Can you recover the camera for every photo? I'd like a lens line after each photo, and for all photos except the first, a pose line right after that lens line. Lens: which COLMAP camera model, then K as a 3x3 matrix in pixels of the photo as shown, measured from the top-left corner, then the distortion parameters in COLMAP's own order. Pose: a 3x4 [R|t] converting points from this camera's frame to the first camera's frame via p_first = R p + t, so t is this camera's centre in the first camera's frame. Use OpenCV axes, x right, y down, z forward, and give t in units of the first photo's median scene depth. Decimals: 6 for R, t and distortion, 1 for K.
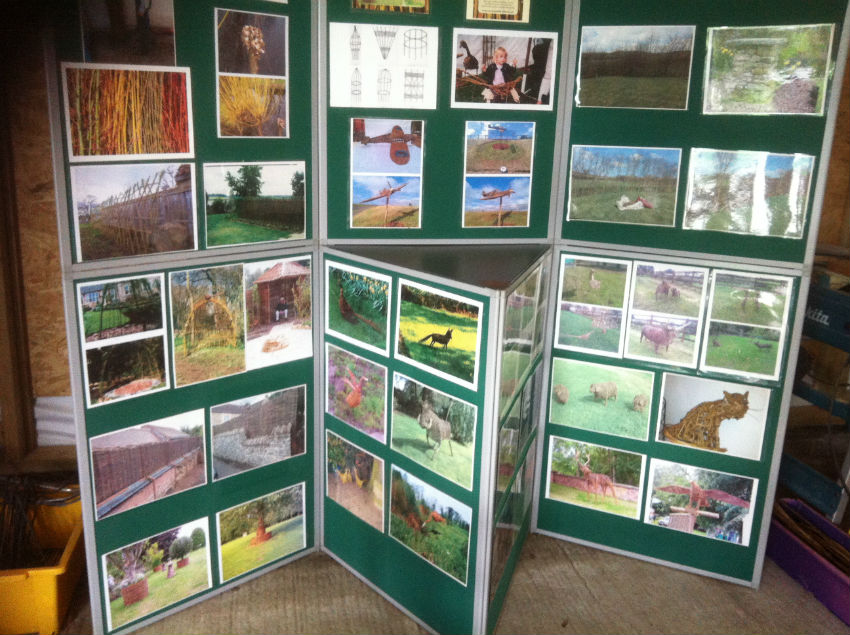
lens RADIAL K [[831.1, 0, 408.3], [0, 831.1, 321.4], [0, 0, 1]] dist [0.087816, -0.210718]
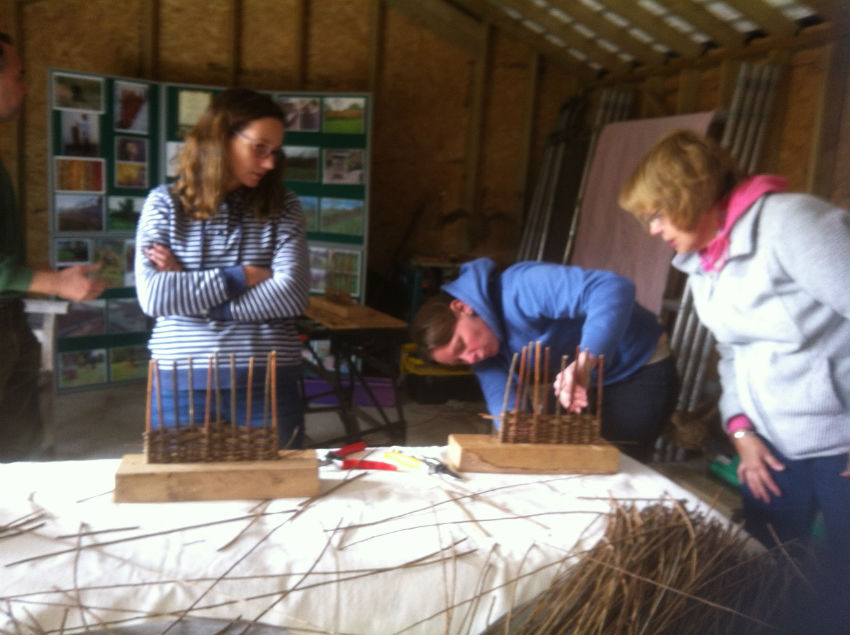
lens RADIAL K [[831.1, 0, 408.3], [0, 831.1, 321.4], [0, 0, 1]] dist [0.087816, -0.210718]
pose [[0.998399, 0.015333, 0.054447, 0.465857], [-0.009845, 0.994972, -0.099672, 0.381135], [-0.055702, 0.098977, 0.993530, -1.347637]]
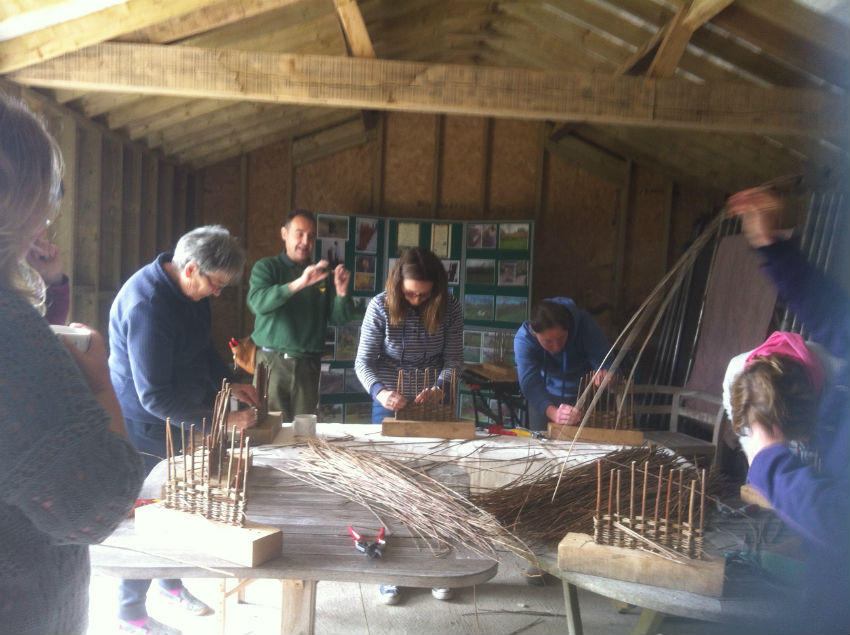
lens RADIAL K [[854.7, 0, 425.0], [0, 854.7, 317.5], [0, 0, 1]] dist [0.060255, -0.202951]
pose [[0.987538, 0.018486, -0.156293, 0.588796], [-0.051972, 0.975672, -0.212984, 0.599126], [0.148553, 0.218453, 0.964474, -2.234895]]
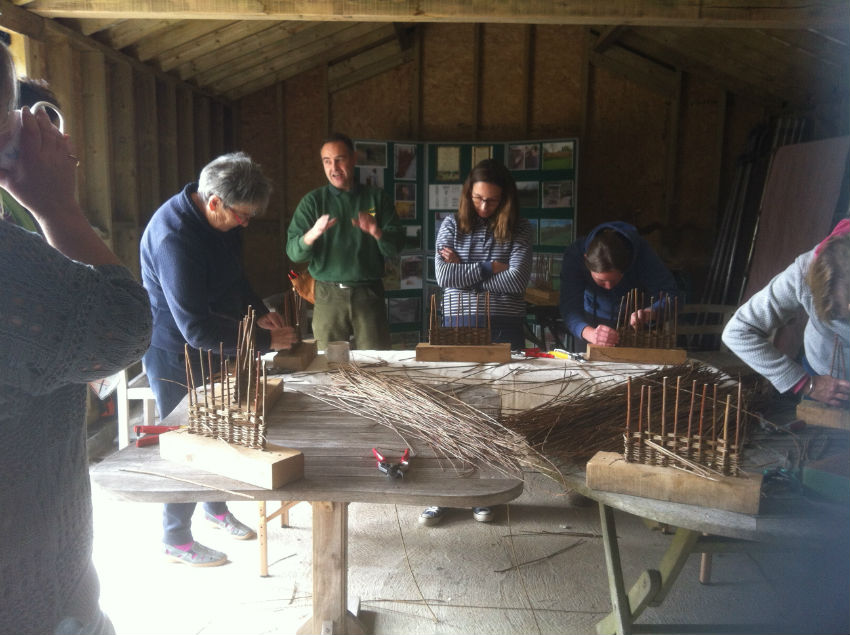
lens RADIAL K [[853.1, 0, 417.1], [0, 853.1, 330.5], [0, 0, 1]] dist [0.109404, -0.267784]
pose [[0.973812, 0.006662, -0.227258, 0.626283], [-0.034006, 0.992594, -0.116623, 0.607219], [0.224798, 0.121297, 0.966826, -2.189868]]
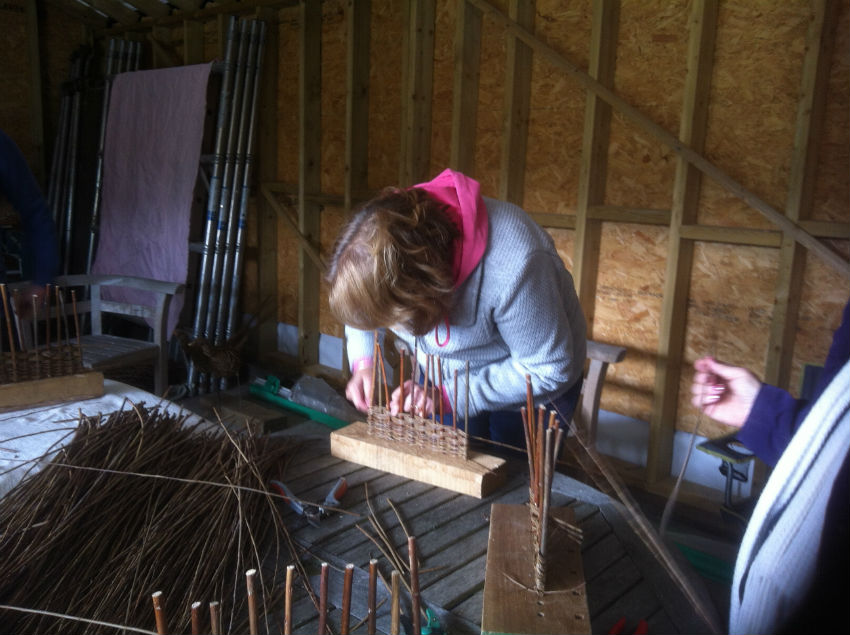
lens RADIAL K [[831.1, 0, 408.3], [0, 831.1, 321.4], [0, 0, 1]] dist [0.087816, -0.210718]
pose [[0.849930, -0.110312, 0.515219, 0.555733], [0.138653, 0.990200, -0.016719, 0.433229], [-0.508326, 0.085647, 0.856895, -1.474141]]
